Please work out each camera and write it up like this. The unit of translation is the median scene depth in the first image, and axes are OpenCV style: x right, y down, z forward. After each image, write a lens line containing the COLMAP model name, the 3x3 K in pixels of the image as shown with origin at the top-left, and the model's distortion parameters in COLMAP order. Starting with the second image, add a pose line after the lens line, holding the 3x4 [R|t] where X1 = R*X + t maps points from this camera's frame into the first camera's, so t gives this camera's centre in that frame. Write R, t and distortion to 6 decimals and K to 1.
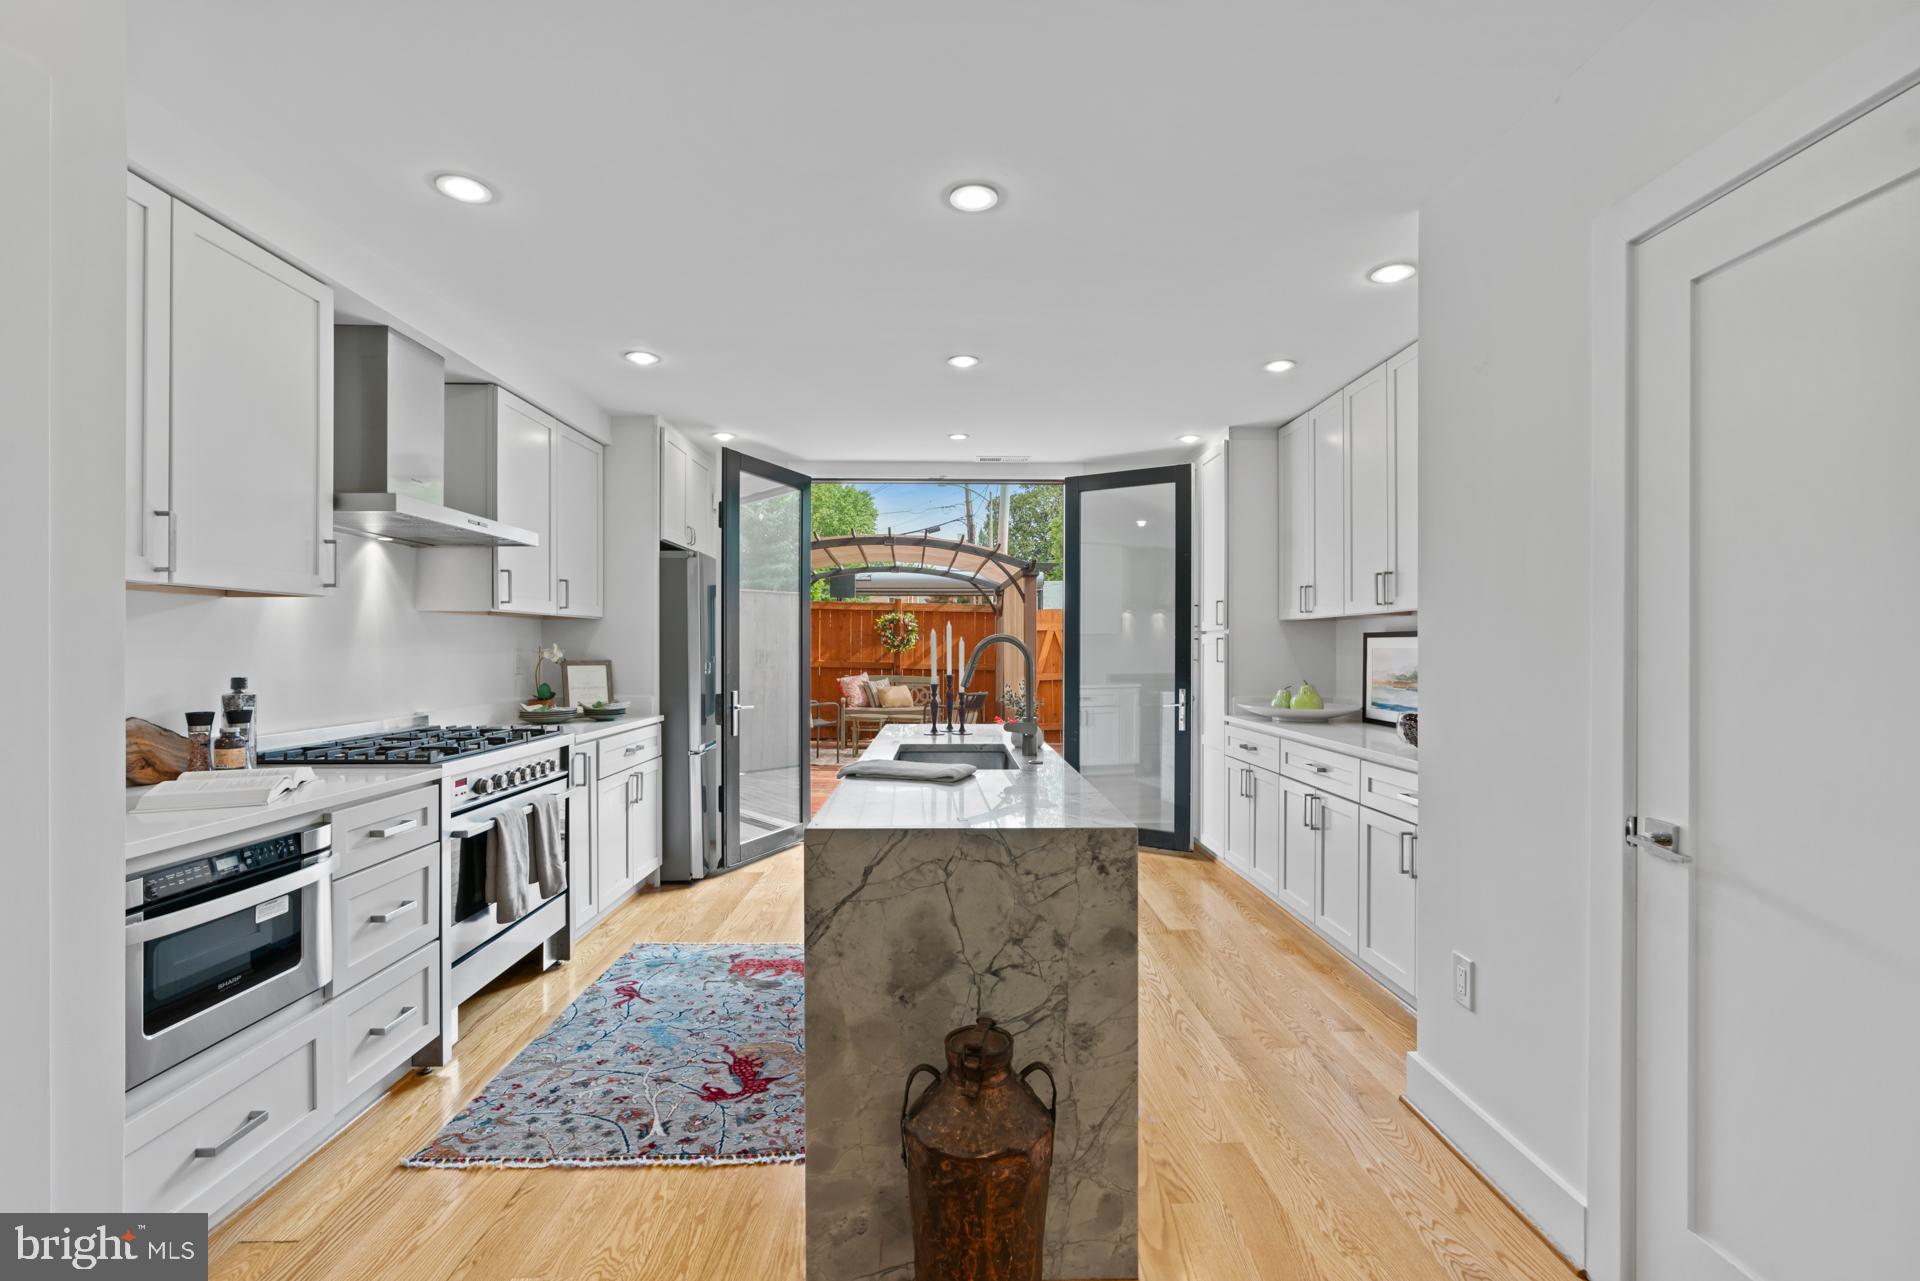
lens RADIAL K [[861.5, 0, 953.2], [0, 861.5, 641.6], [0, 0, 1]] dist [-0.011823, 0.005897]
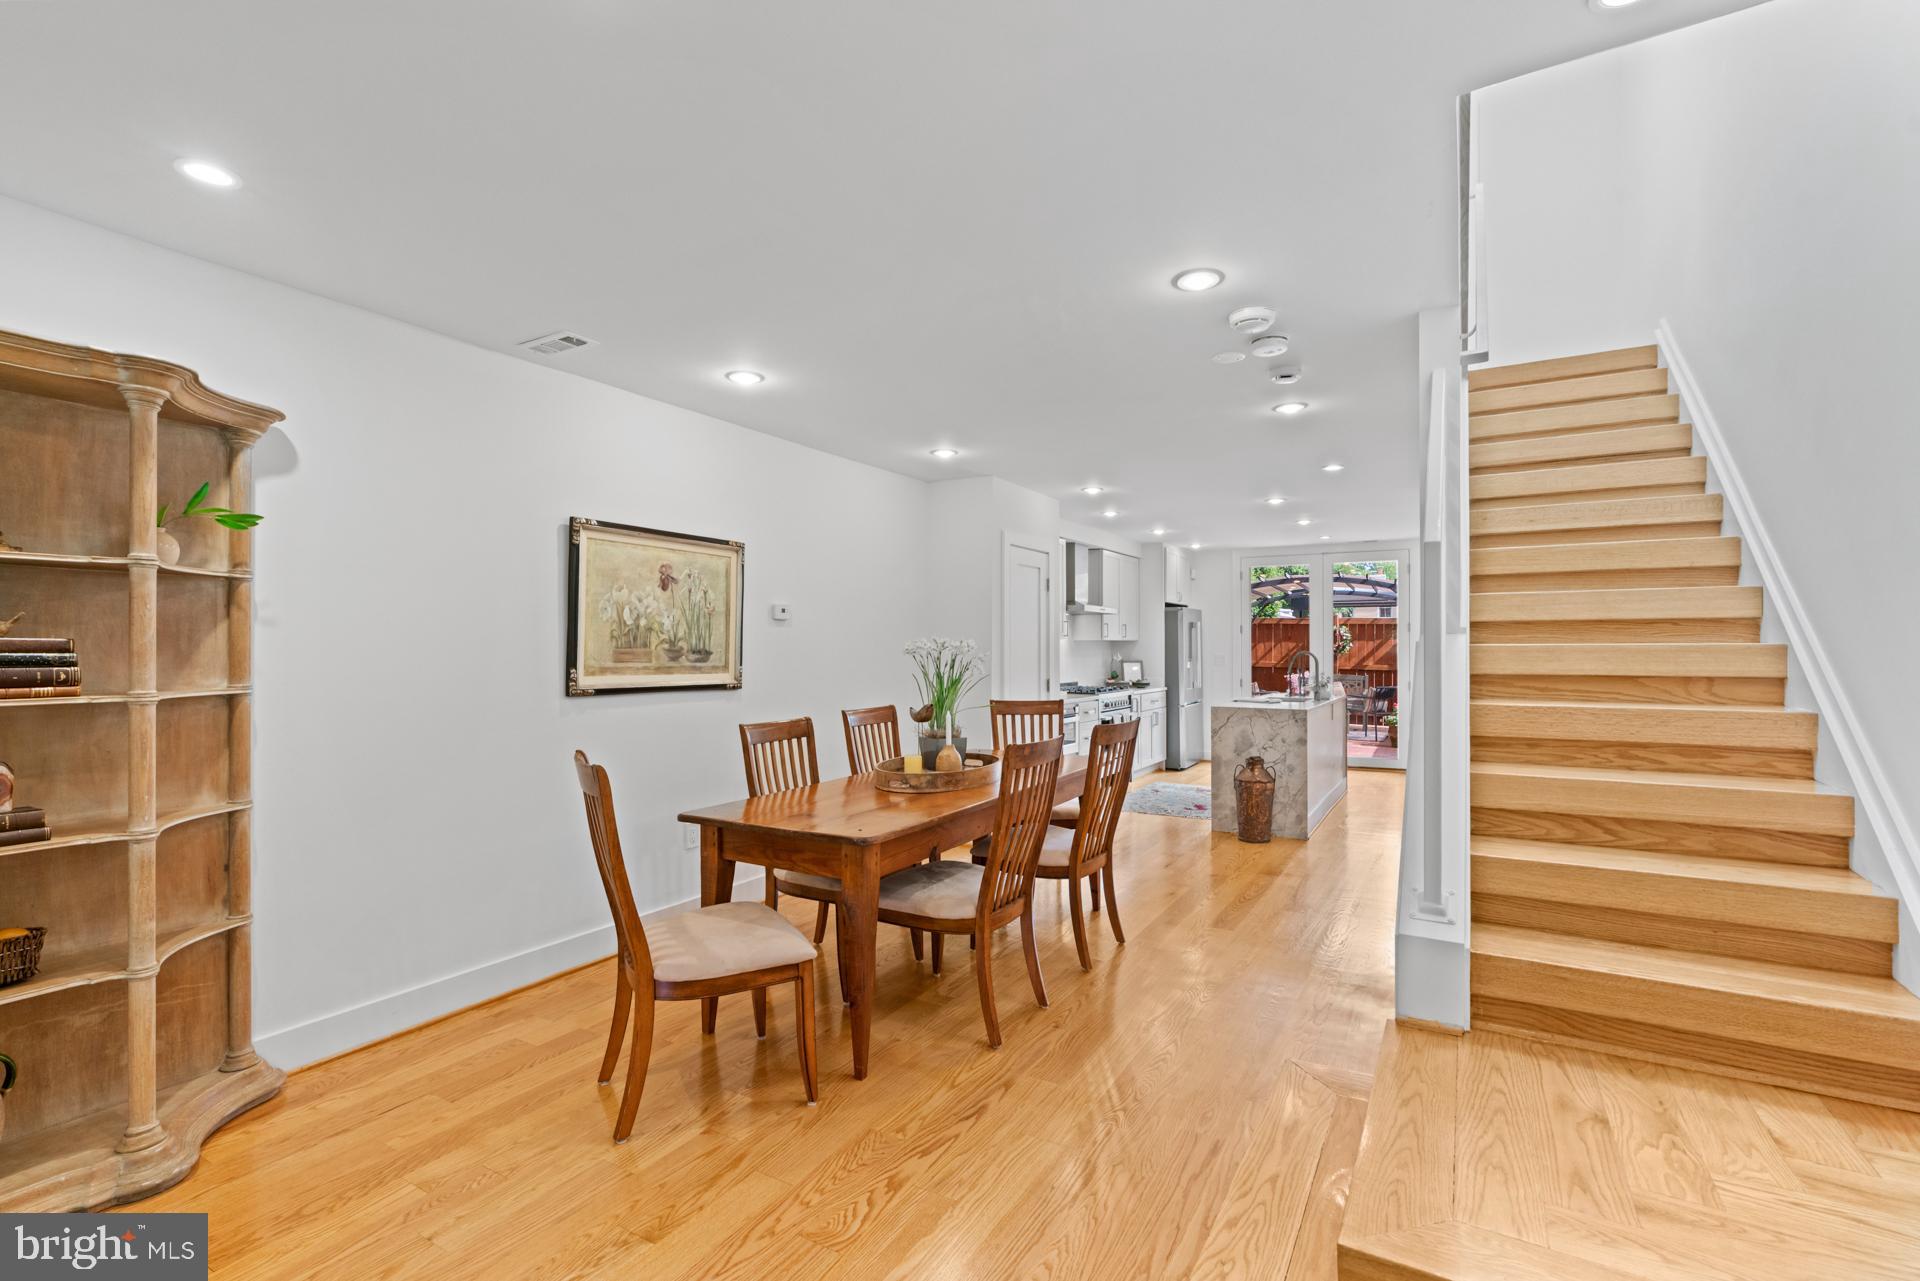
lens RADIAL K [[861.5, 0, 953.2], [0, 861.5, 641.6], [0, 0, 1]] dist [-0.011823, 0.005897]
pose [[0.852407, -0.001863, -0.522876, 0.617786], [0.001131, 0.999998, -0.001720, -0.042999], [0.522878, 0.000875, 0.852407, -2.068280]]
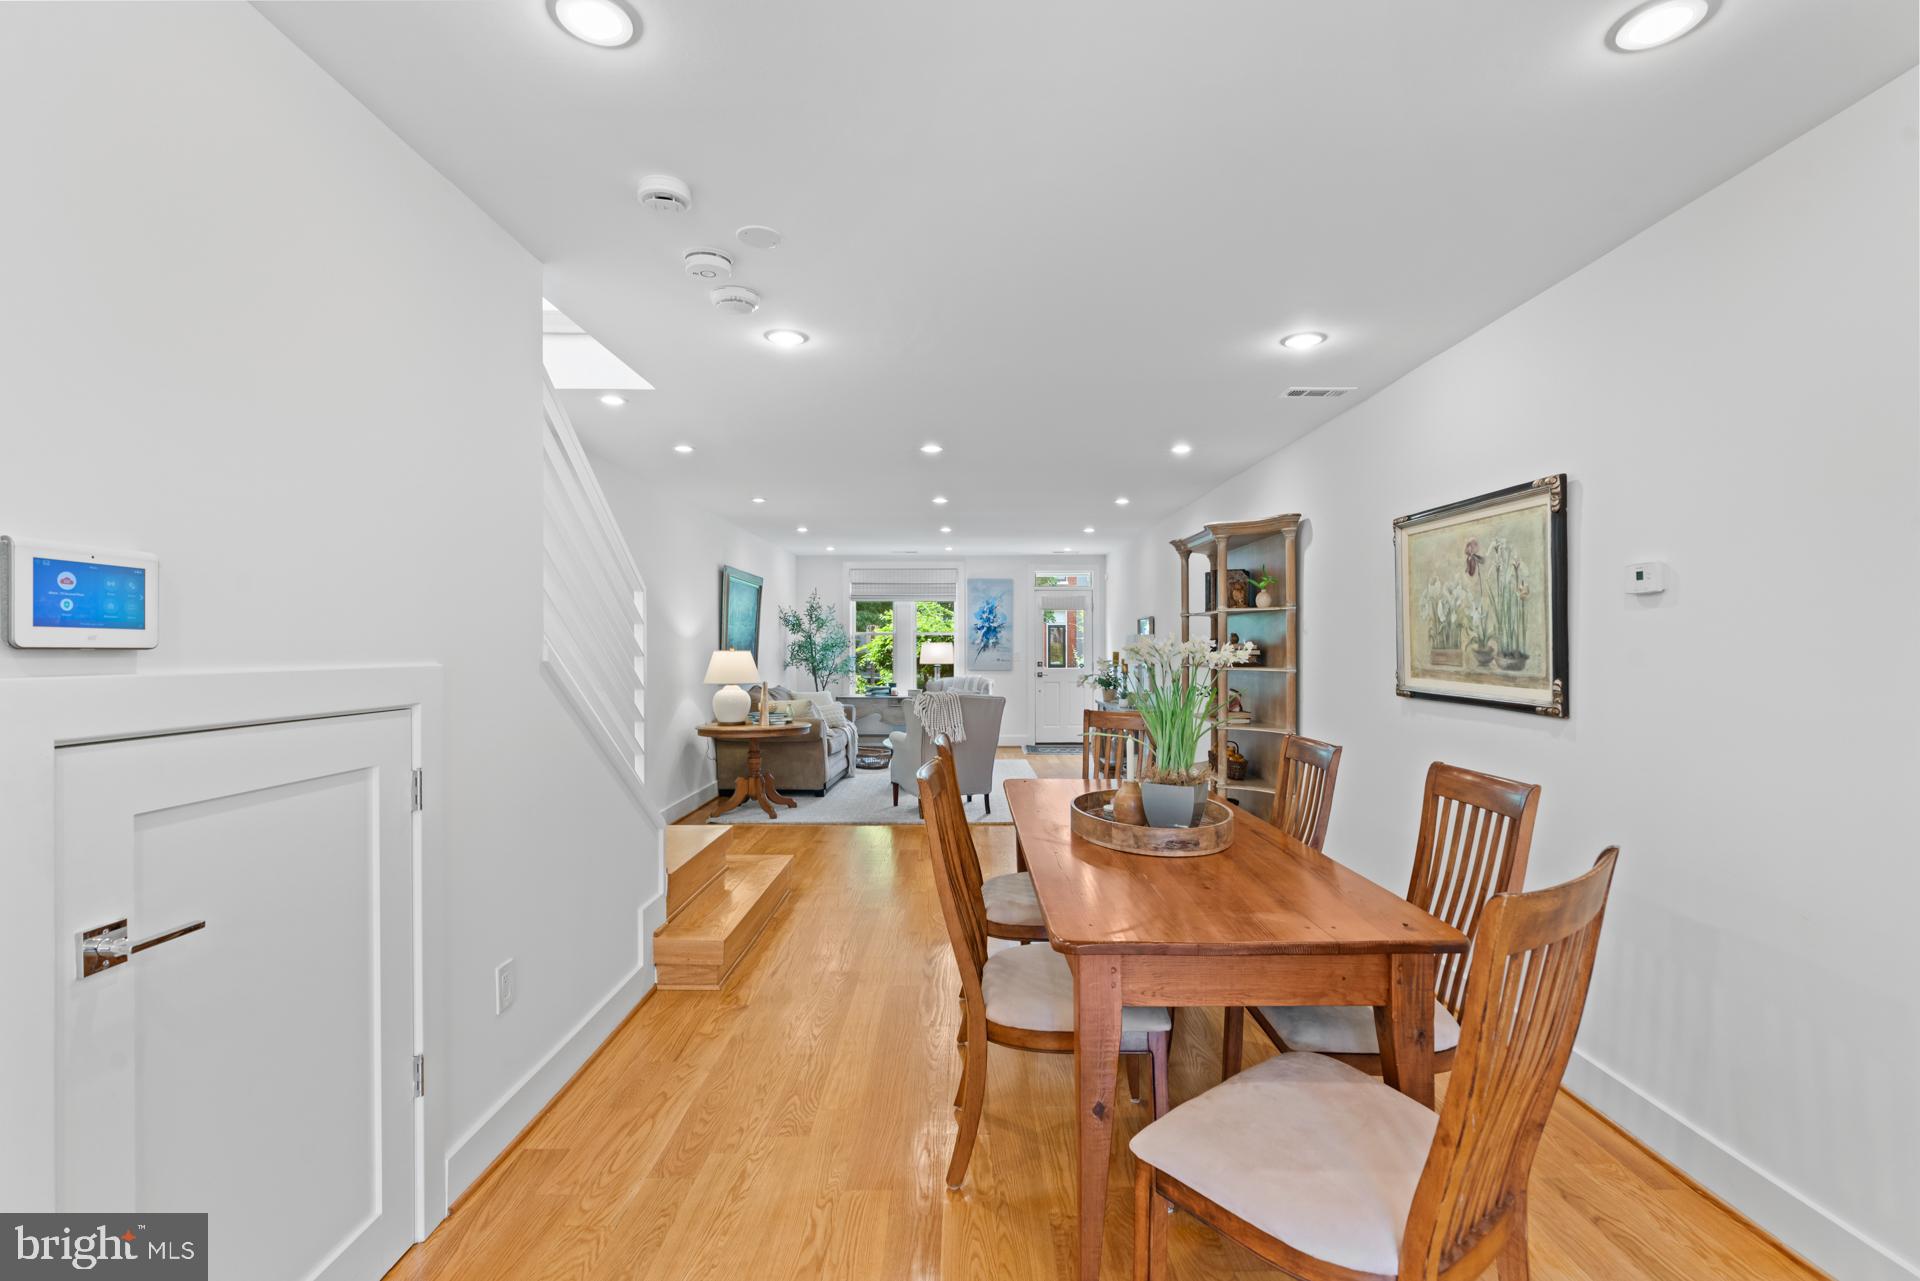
lens RADIAL K [[861.5, 0, 953.2], [0, 861.5, 641.6], [0, 0, 1]] dist [-0.011823, 0.005897]
pose [[-0.999567, -0.001769, 0.029357, -0.020073], [-0.002027, 0.999960, -0.008760, -0.031581], [-0.029340, -0.008816, -0.999531, 0.521170]]
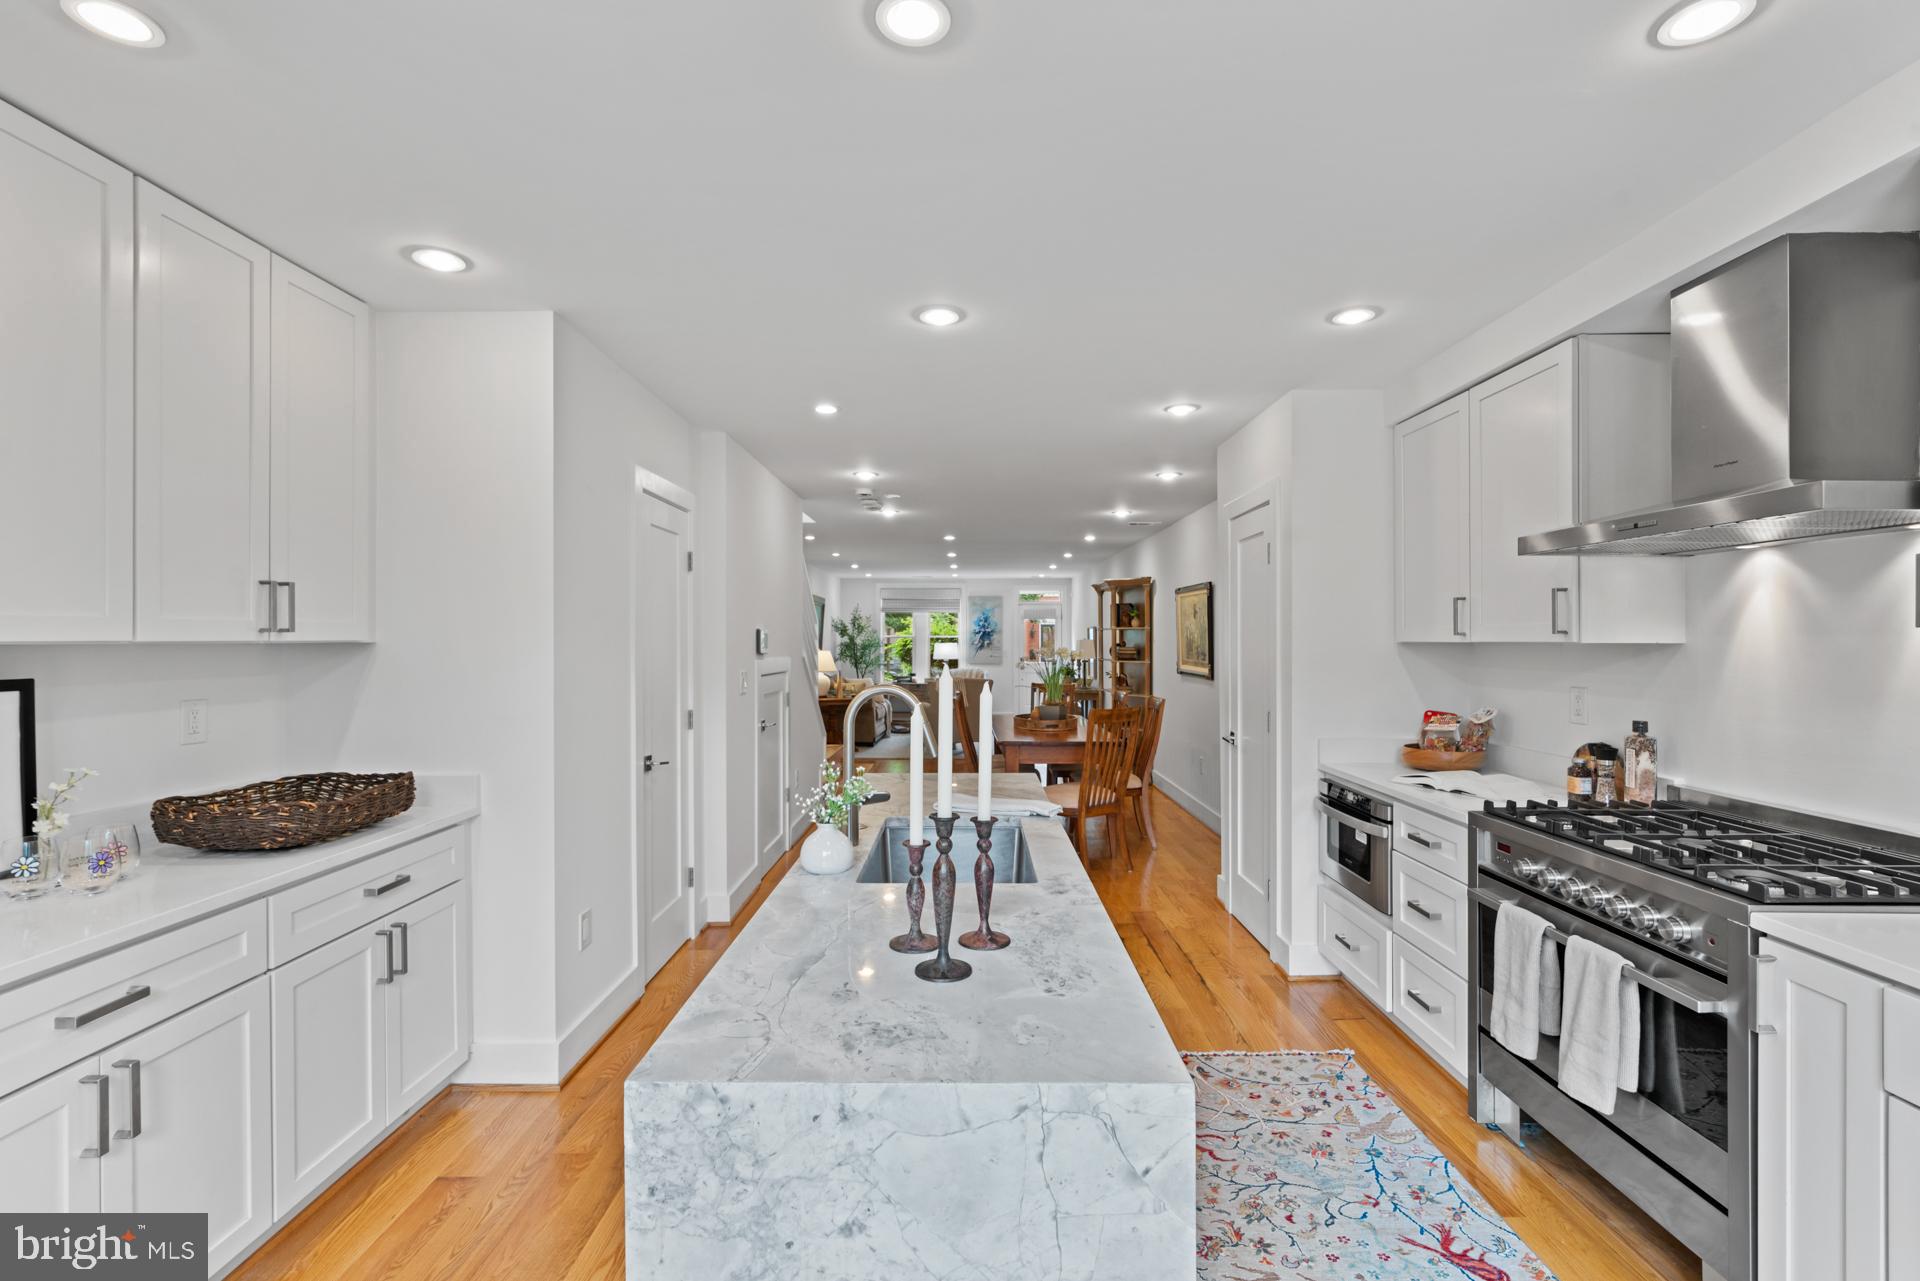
lens RADIAL K [[861.5, 0, 953.2], [0, 861.5, 641.6], [0, 0, 1]] dist [-0.011823, 0.005897]
pose [[-0.999596, -0.002316, 0.028340, -0.027766], [-0.002443, 0.999987, -0.004457, -0.053191], [-0.028330, -0.004525, -0.999588, 2.246334]]
